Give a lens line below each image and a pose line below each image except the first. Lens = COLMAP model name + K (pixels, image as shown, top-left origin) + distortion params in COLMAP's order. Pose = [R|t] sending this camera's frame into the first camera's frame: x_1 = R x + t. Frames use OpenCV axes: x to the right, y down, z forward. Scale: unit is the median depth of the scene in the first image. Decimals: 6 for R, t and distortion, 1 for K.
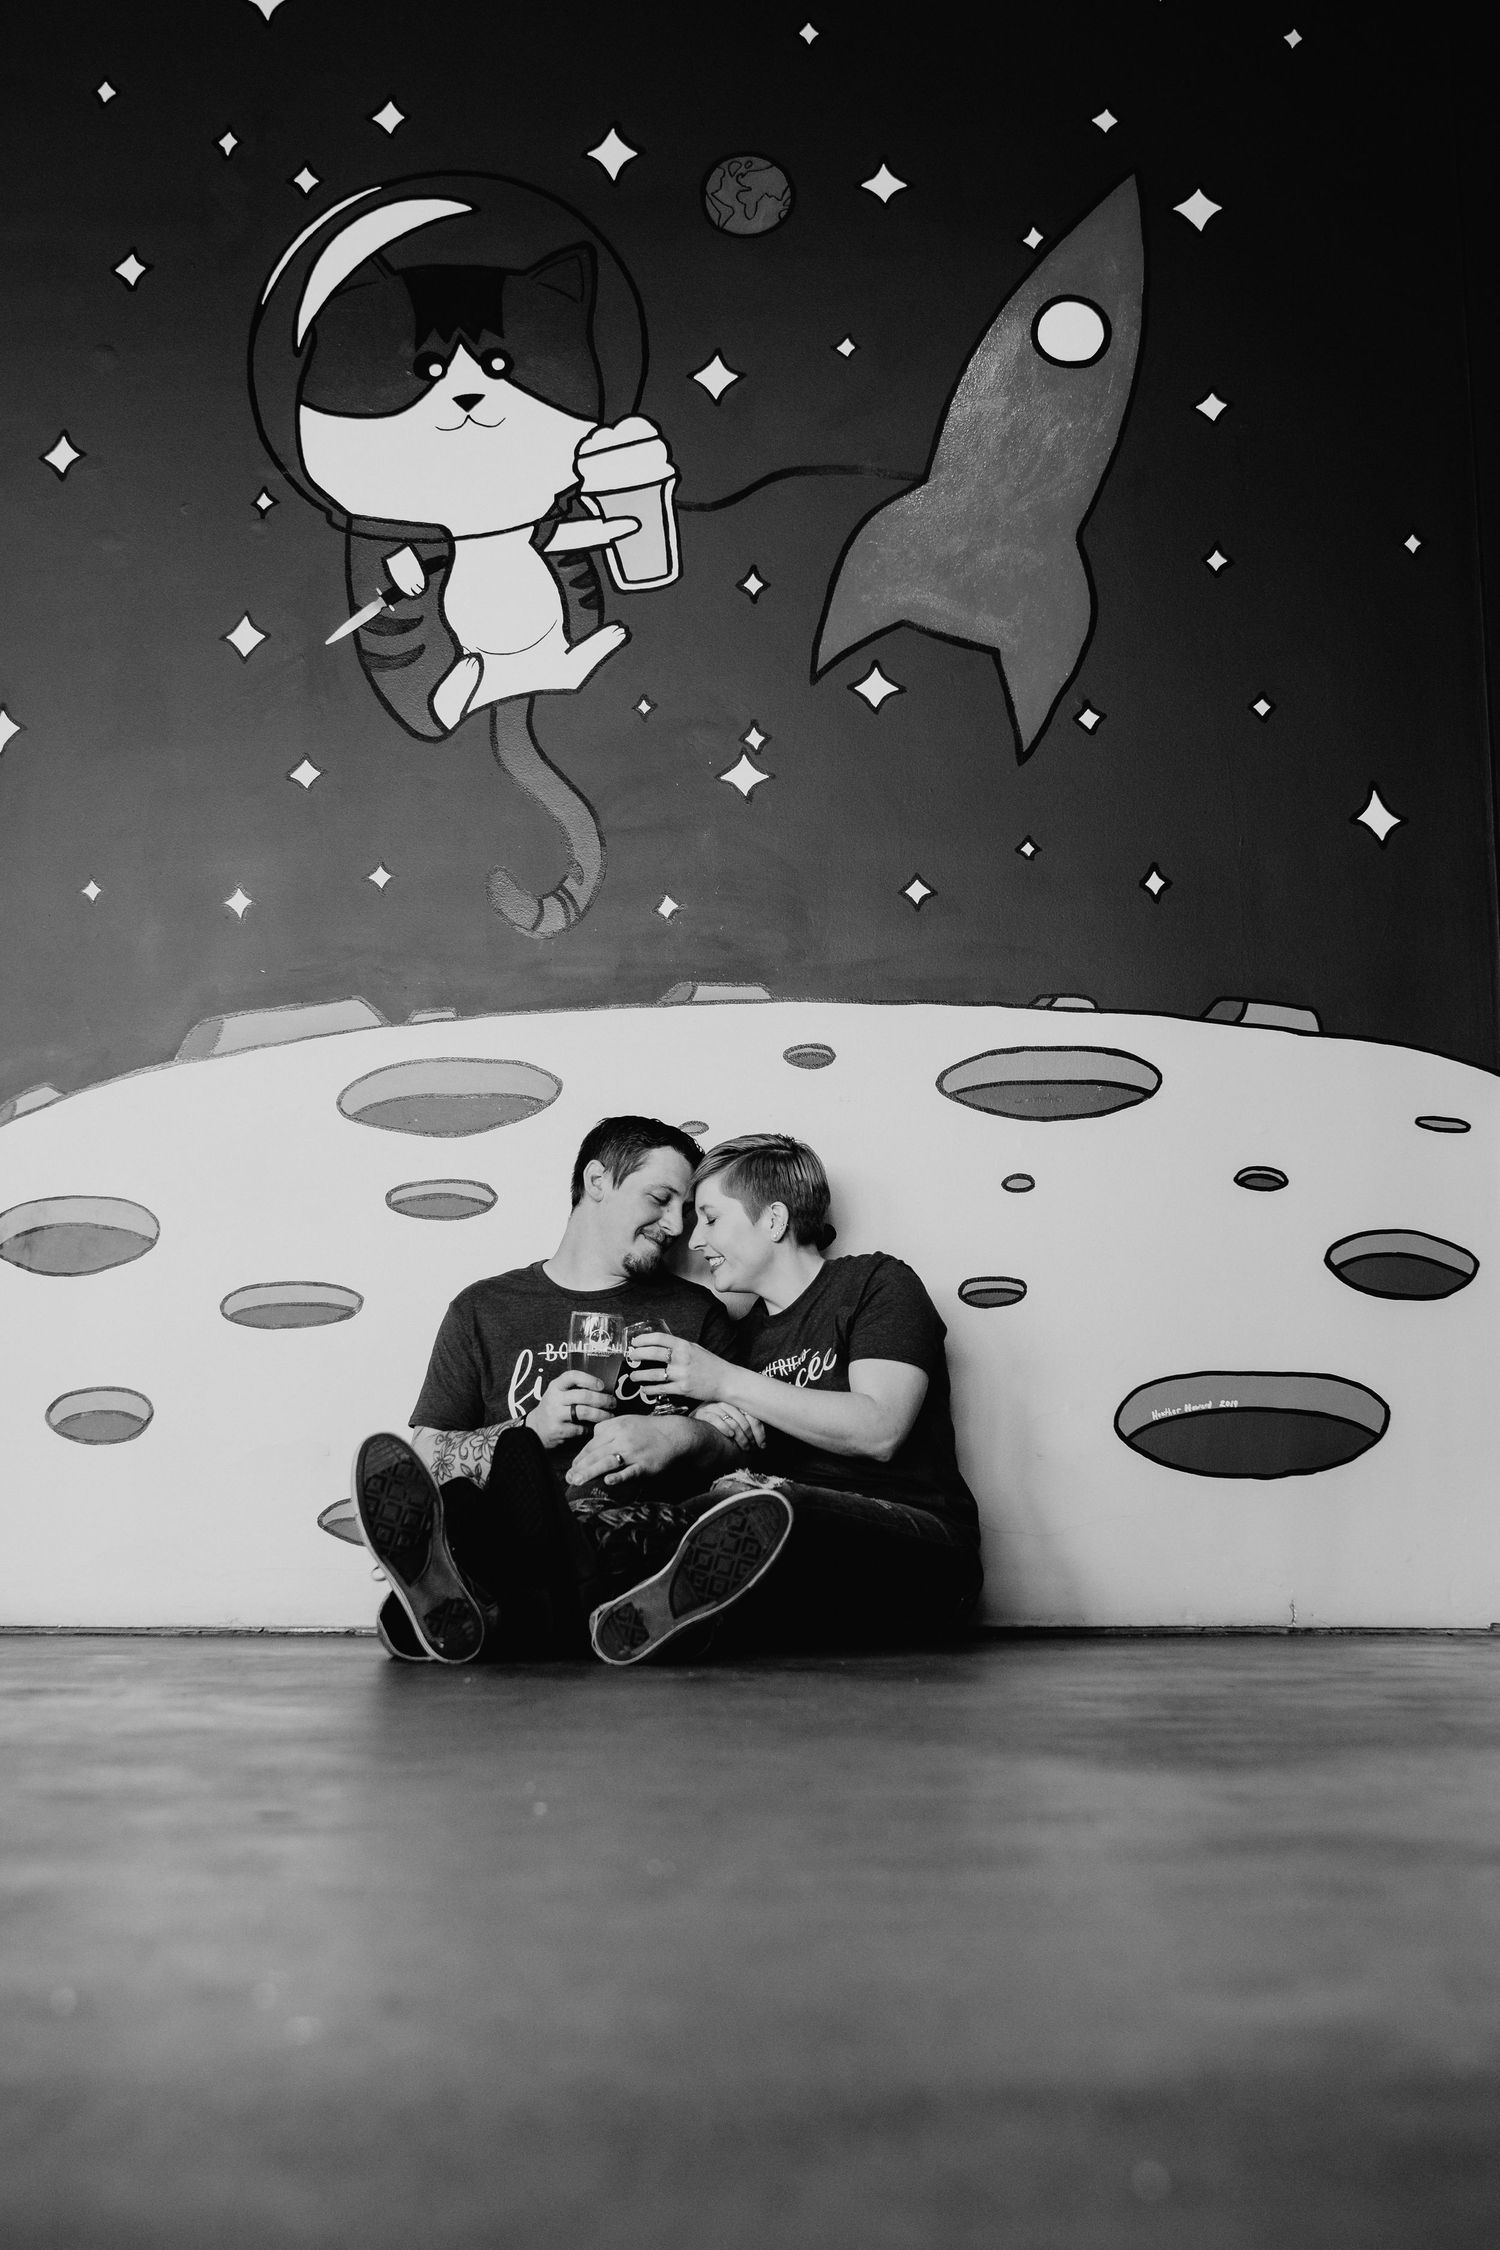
lens RADIAL K [[2093.4, 0, 750.0], [0, 2093.4, 1125.0], [0, 0, 1]] dist [-0.049939, -0.006151]
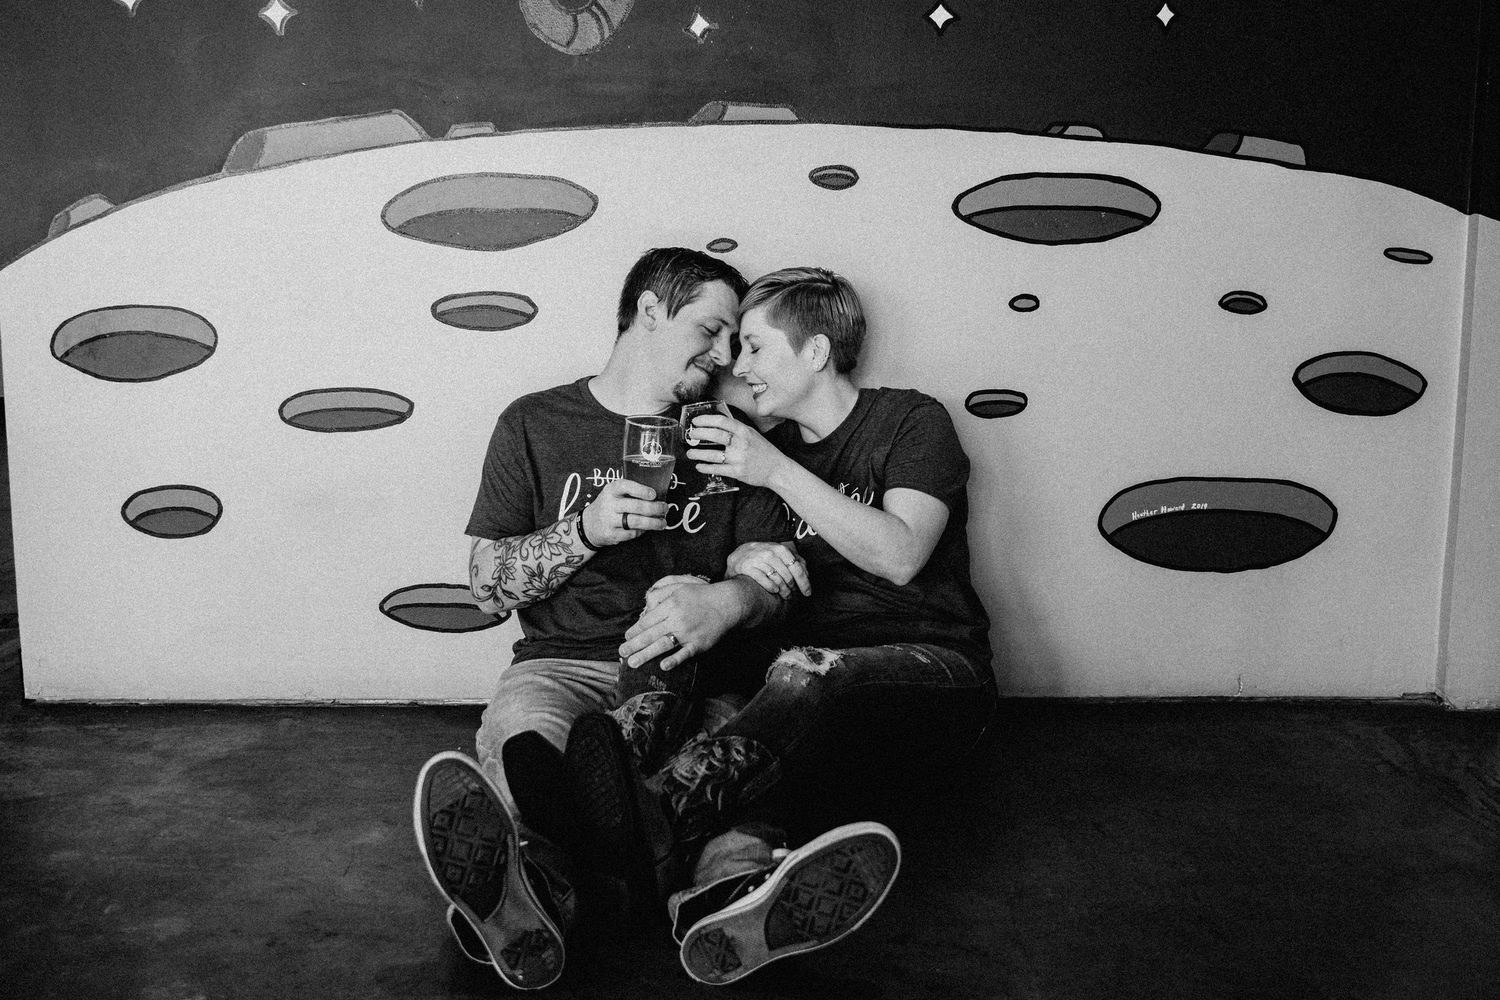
lens RADIAL K [[1395.6, 0, 750.3], [0, 1395.6, 531.1], [0, 0, 1]] dist [-0.049939, -0.006151]
pose [[0.998699, 0.005712, 0.050674, -0.048286], [-0.017925, 0.969615, 0.243978, -0.030510], [-0.047741, -0.244569, 0.968456, 0.283918]]
